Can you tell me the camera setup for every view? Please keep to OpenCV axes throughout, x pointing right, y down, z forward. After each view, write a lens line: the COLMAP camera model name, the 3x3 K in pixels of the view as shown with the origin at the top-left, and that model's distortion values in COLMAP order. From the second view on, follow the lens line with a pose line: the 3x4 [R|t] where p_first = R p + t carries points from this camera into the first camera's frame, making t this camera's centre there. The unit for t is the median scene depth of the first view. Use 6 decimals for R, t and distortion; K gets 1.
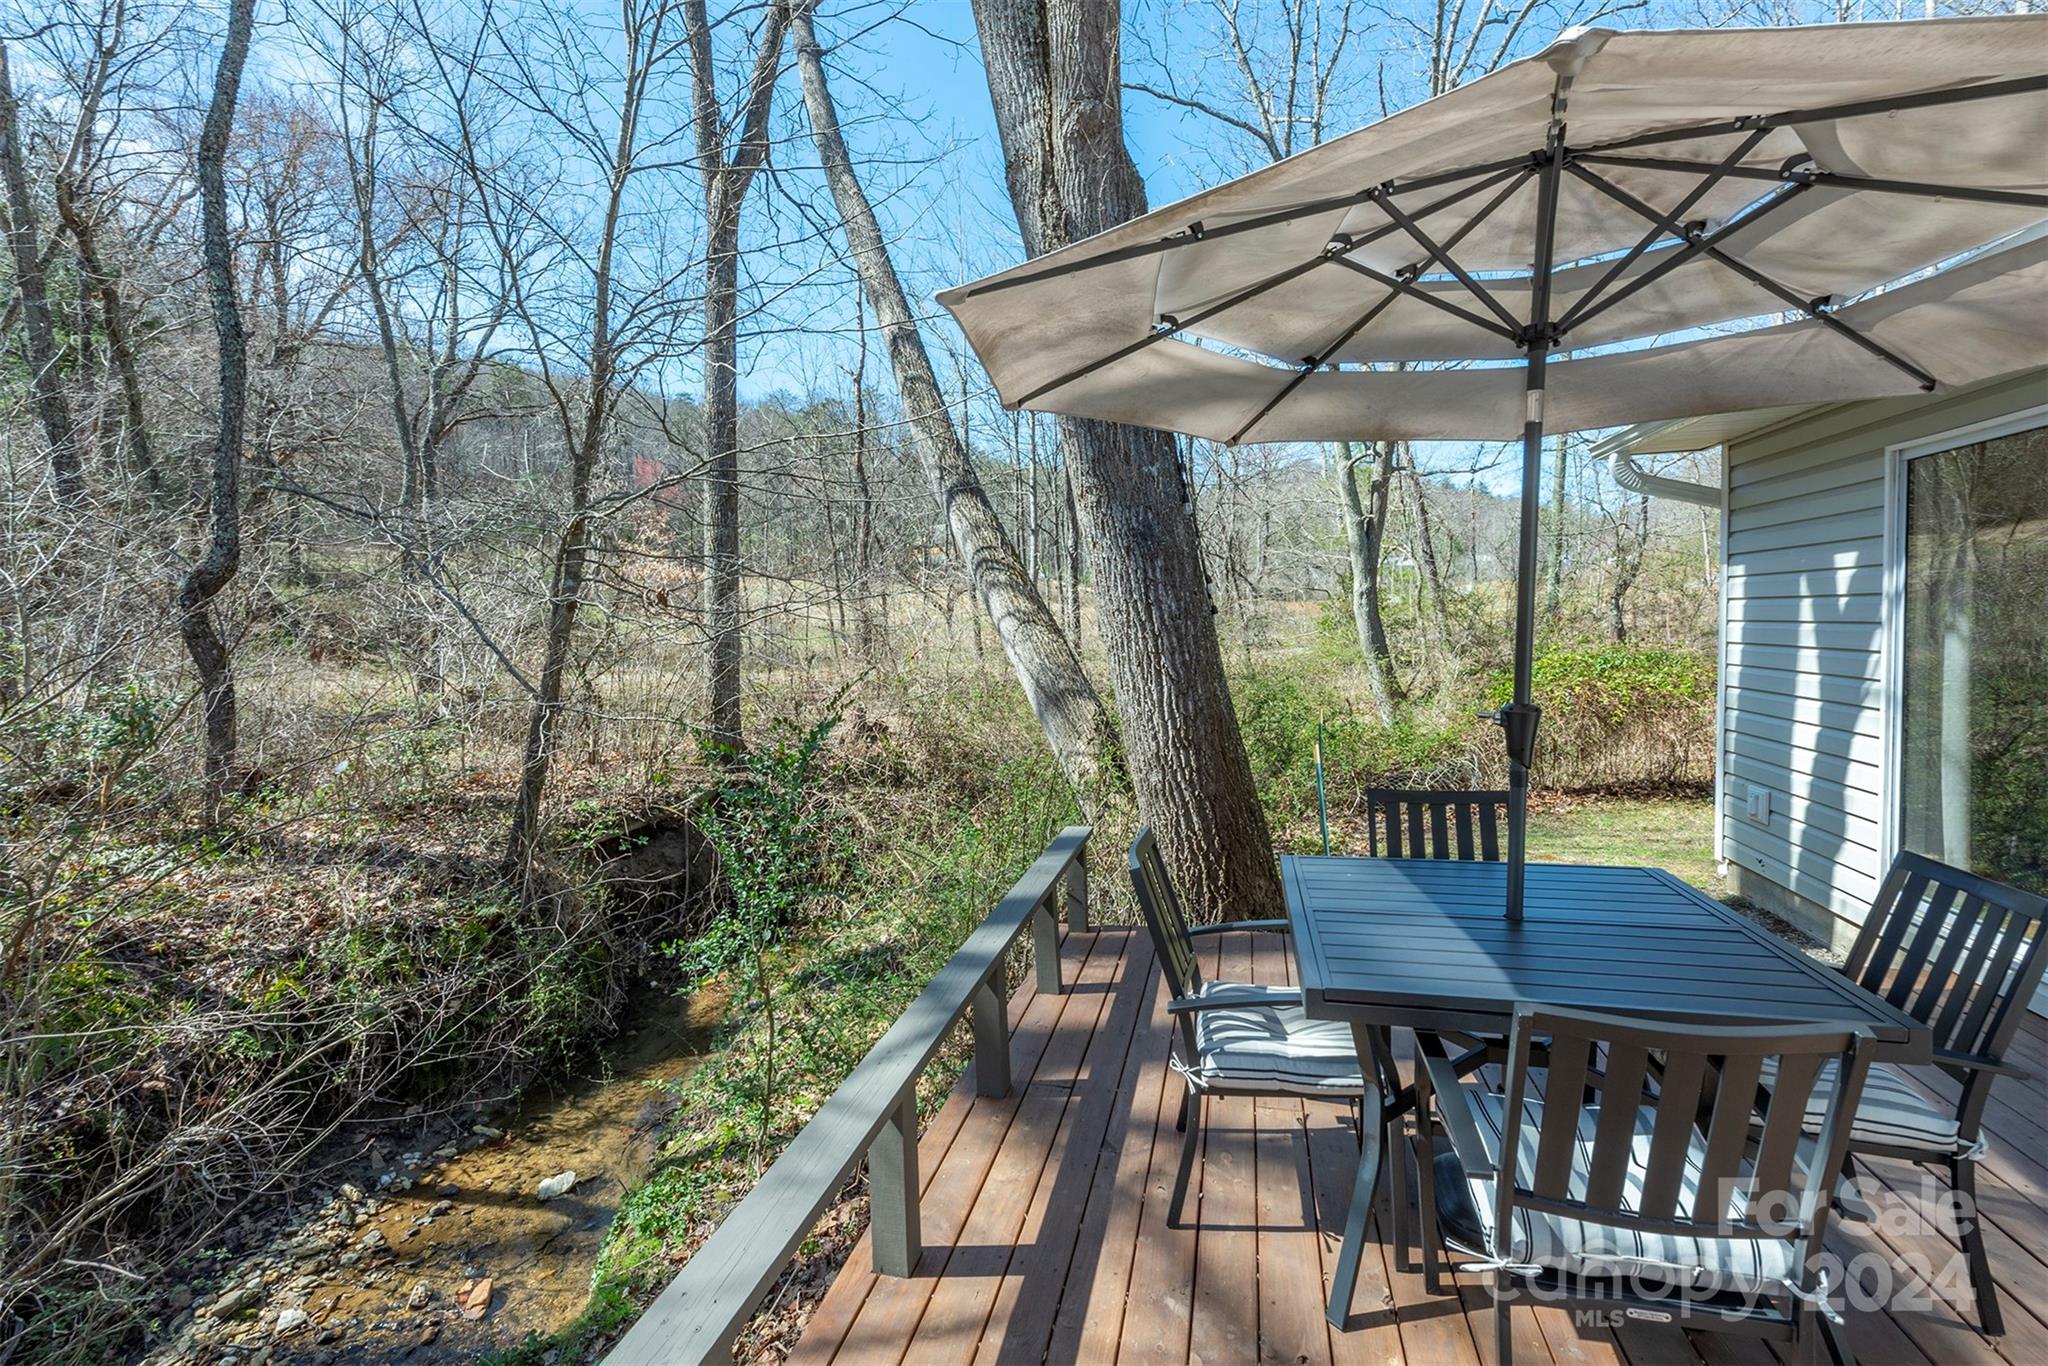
lens RADIAL K [[886.5, 0, 1022.2], [0, 886.5, 673.0], [0, 0, 1]] dist [0.010744, -0.000780]
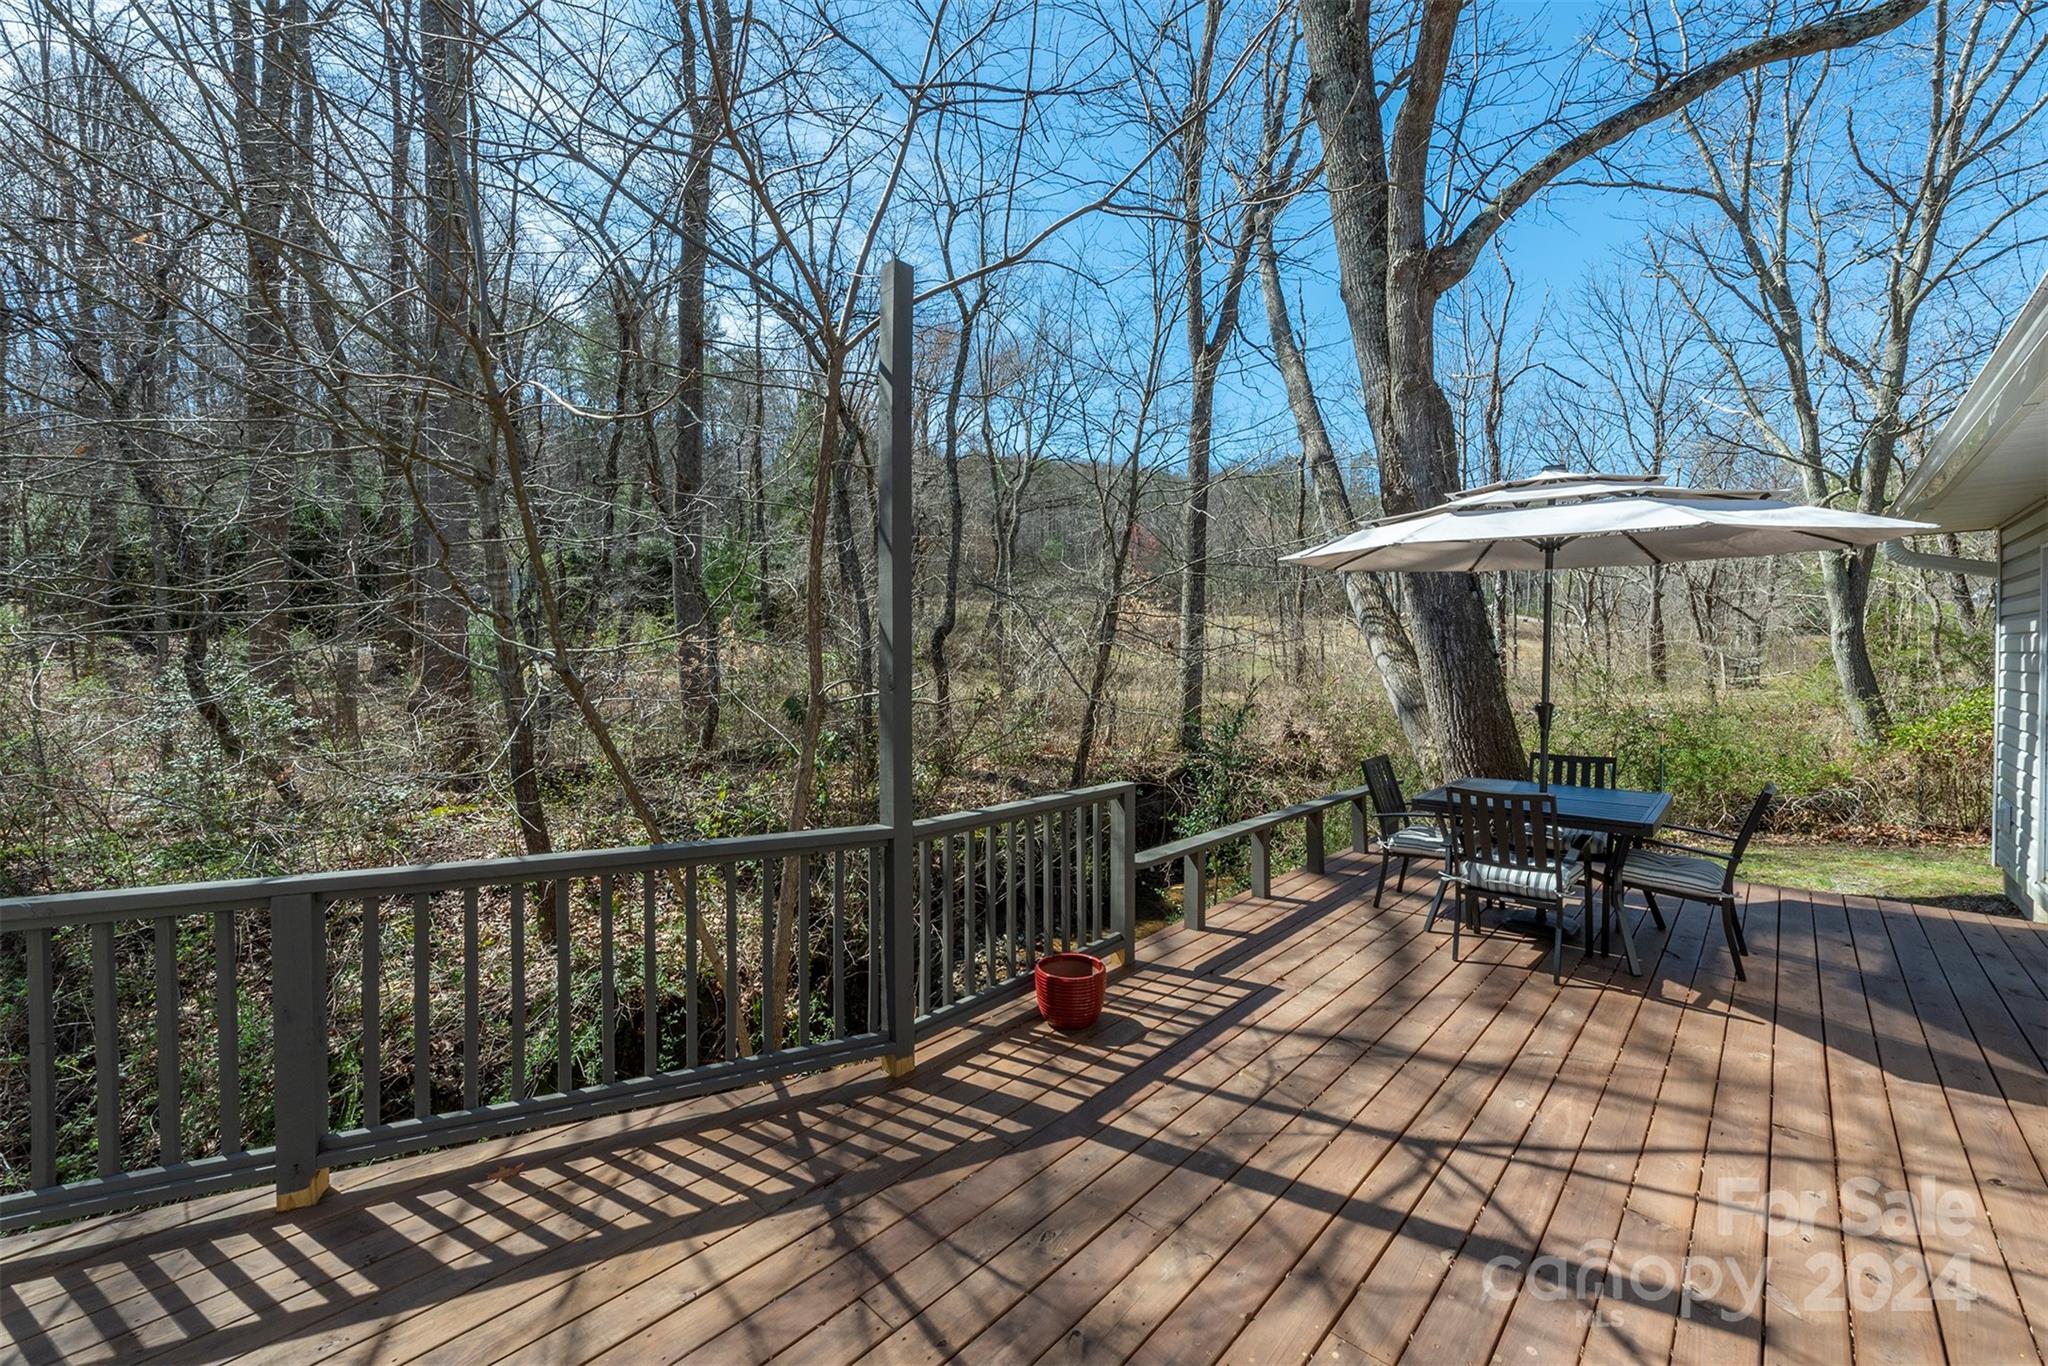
lens RADIAL K [[810.9, 0, 1023.2], [0, 810.9, 678.5], [0, 0, 1]] dist [0.010787, -0.000468]
pose [[0.867571, 0.028887, -0.496474, 0.087554], [-0.041620, 0.999027, -0.014602, 0.012366], [0.495569, 0.033331, 0.867929, -0.304512]]
